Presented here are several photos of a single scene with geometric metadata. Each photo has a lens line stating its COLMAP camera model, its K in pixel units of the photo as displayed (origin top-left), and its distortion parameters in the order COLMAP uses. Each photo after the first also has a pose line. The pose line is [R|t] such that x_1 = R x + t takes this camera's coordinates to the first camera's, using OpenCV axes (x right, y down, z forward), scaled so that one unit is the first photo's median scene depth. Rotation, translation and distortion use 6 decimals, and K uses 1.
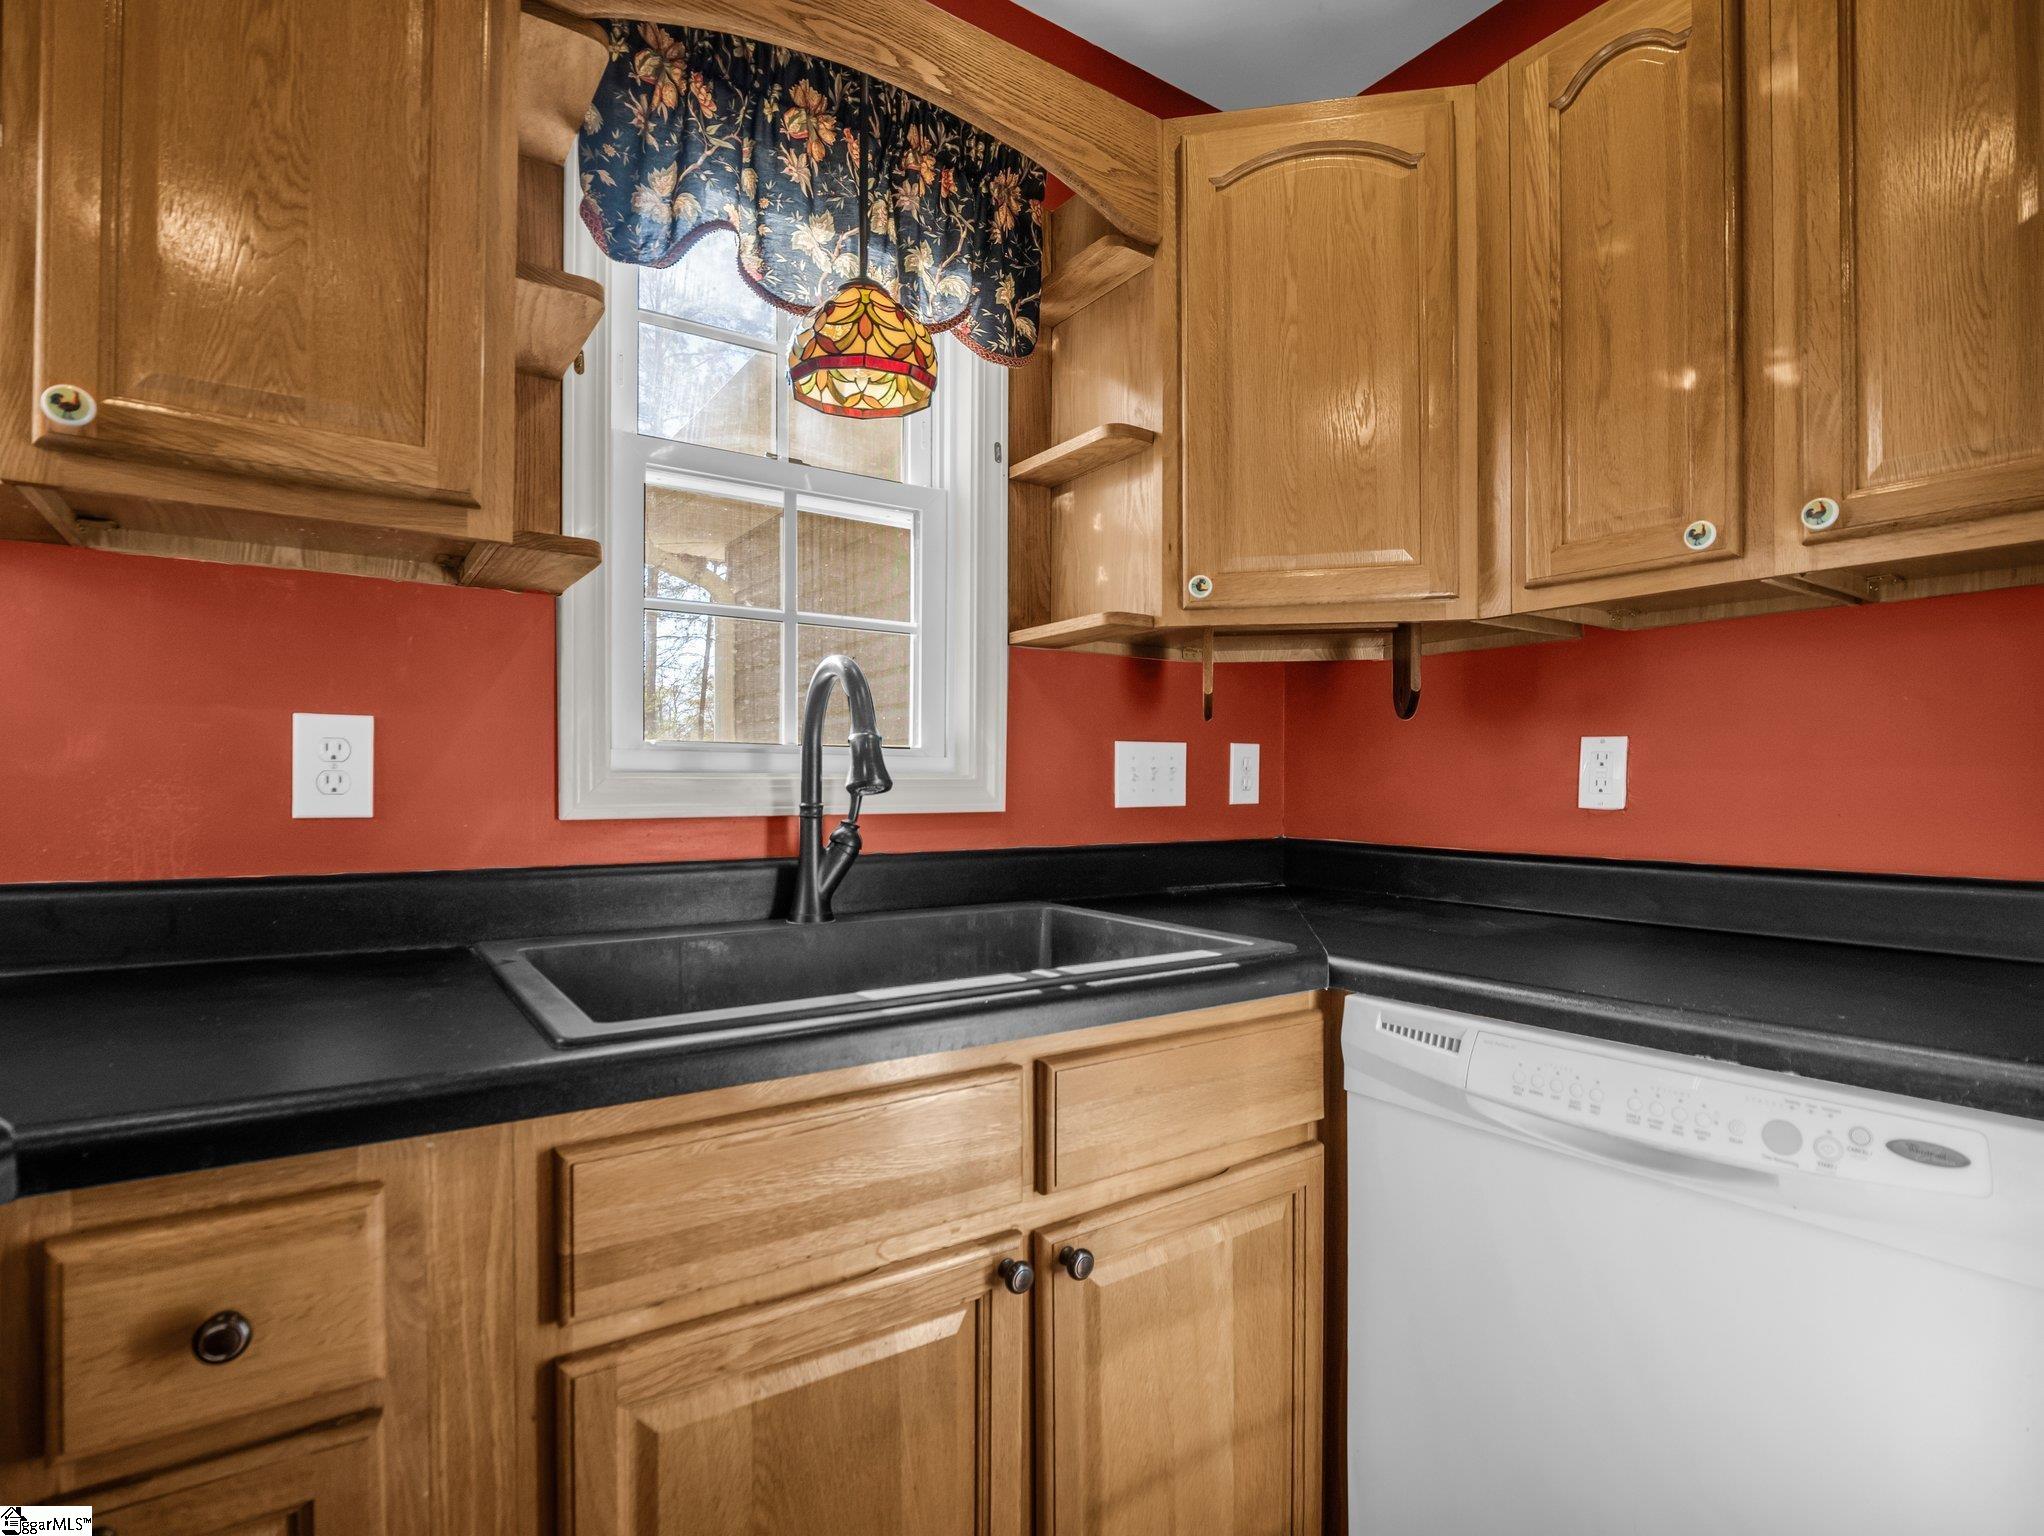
lens RADIAL K [[1015.5, 0, 1022.4], [0, 1015.5, 781.7], [0, 0, 1]] dist [-0.009948, 0.000938]
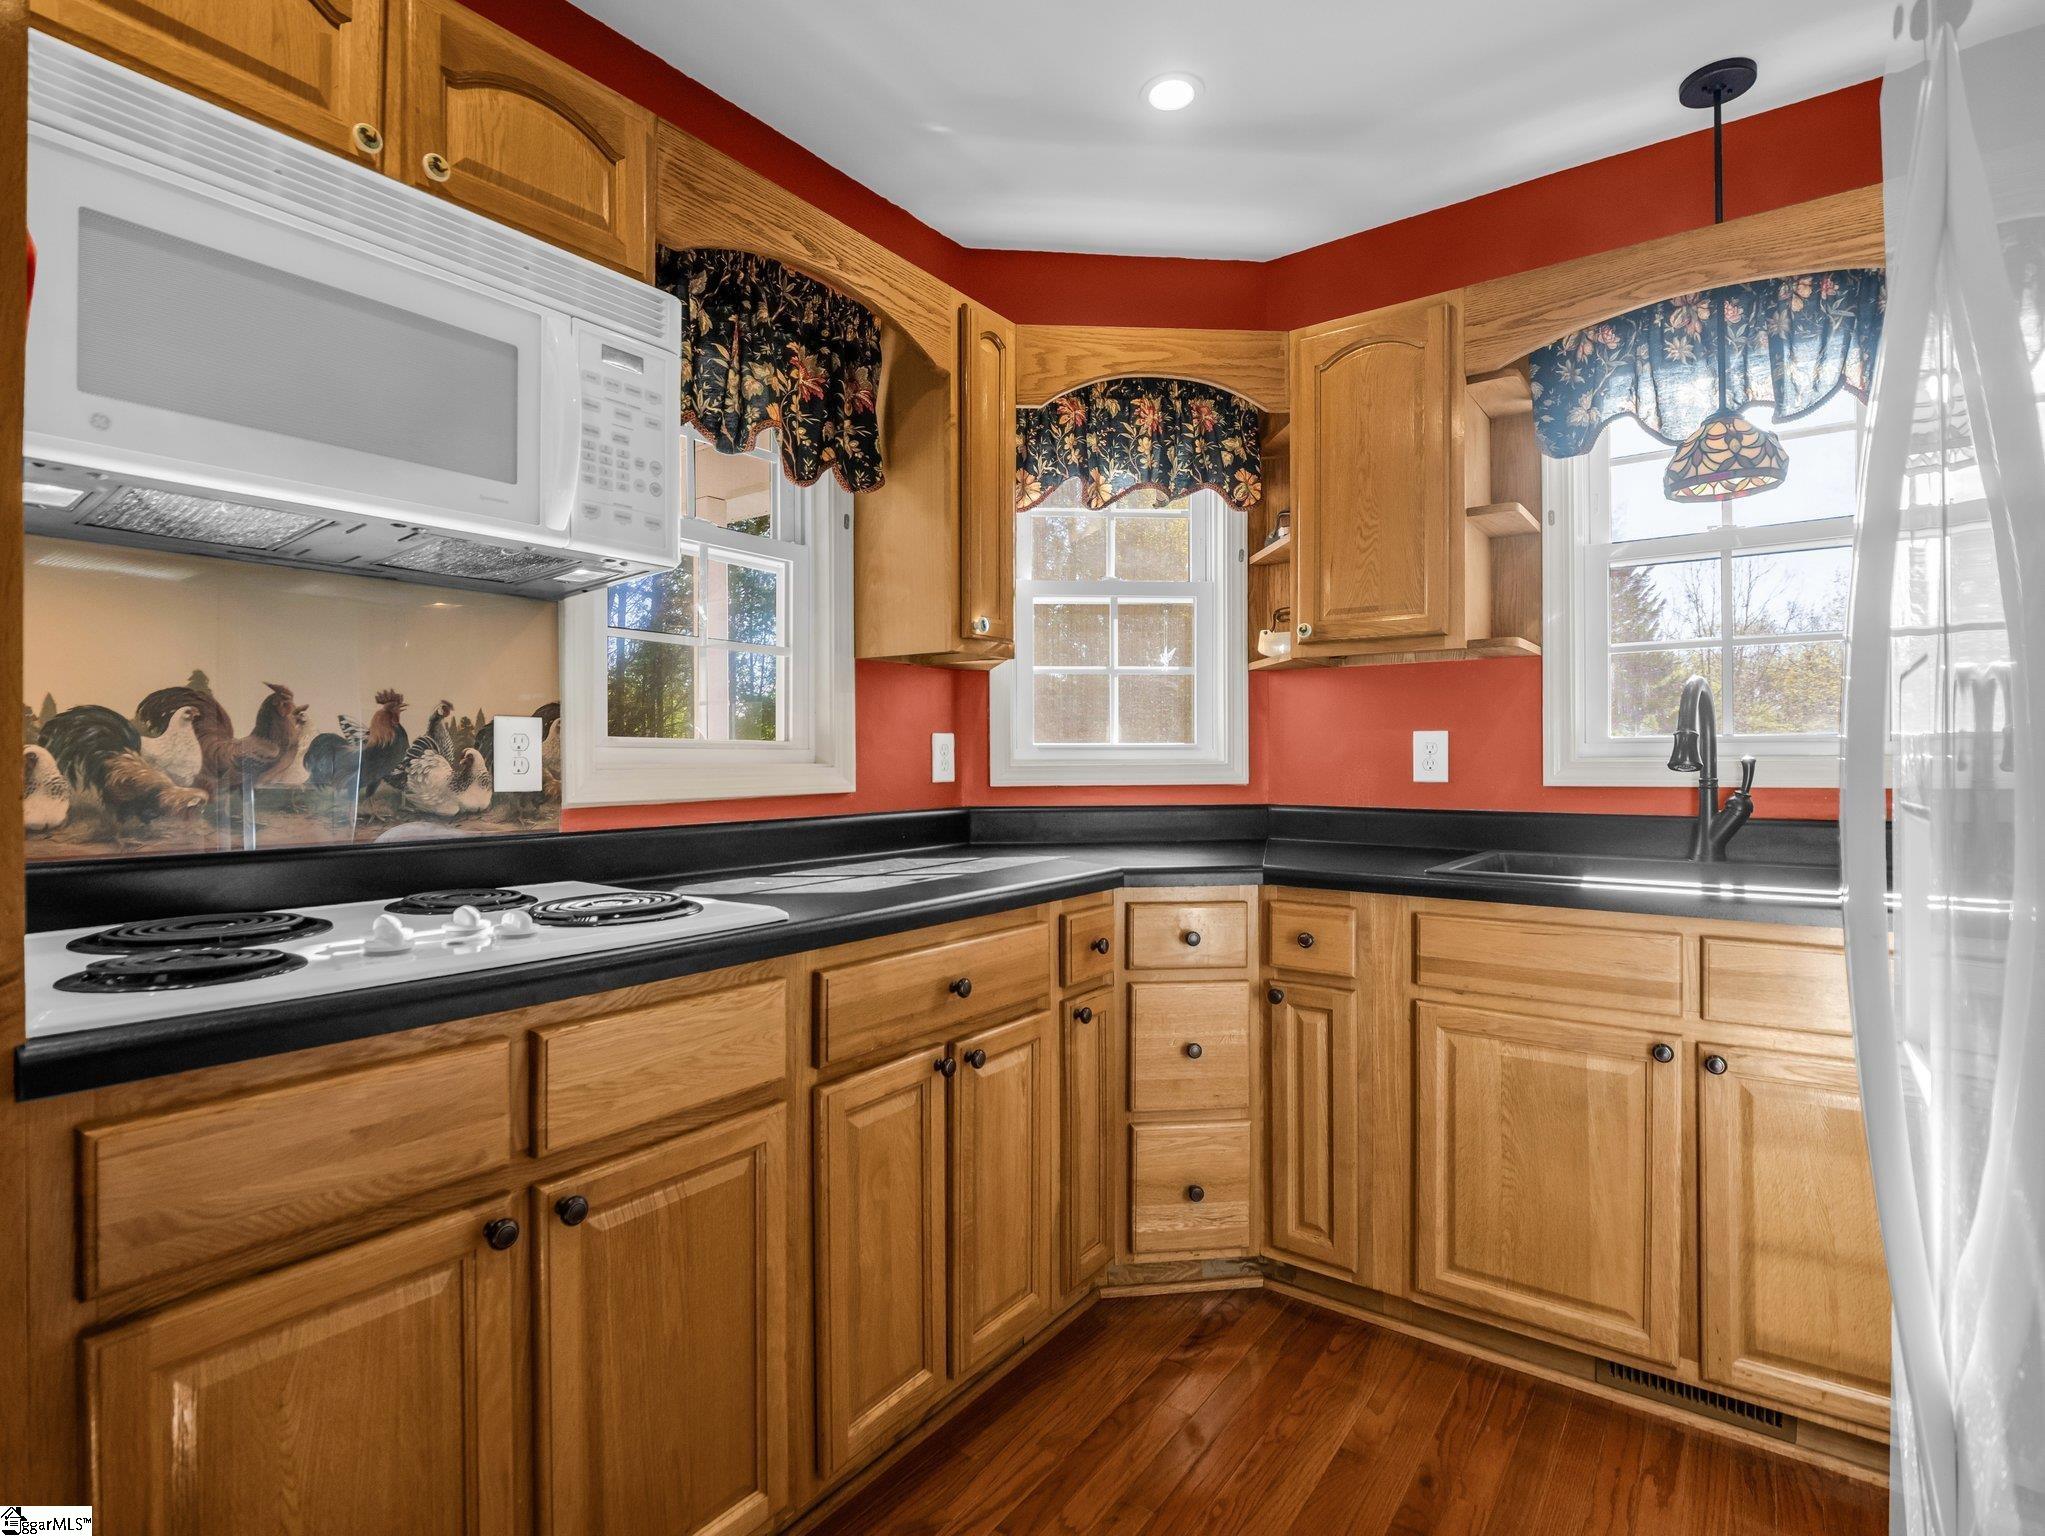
lens RADIAL K [[1016.0, 0, 1022.9], [0, 1016.0, 765.4], [0, 0, 1]] dist [-0.009948, 0.000938]
pose [[0.329951, -0.002074, -0.943996, 0.978555], [-0.001376, 0.999995, -0.002678, 0.009490], [0.943997, 0.002182, 0.329946, -0.451031]]
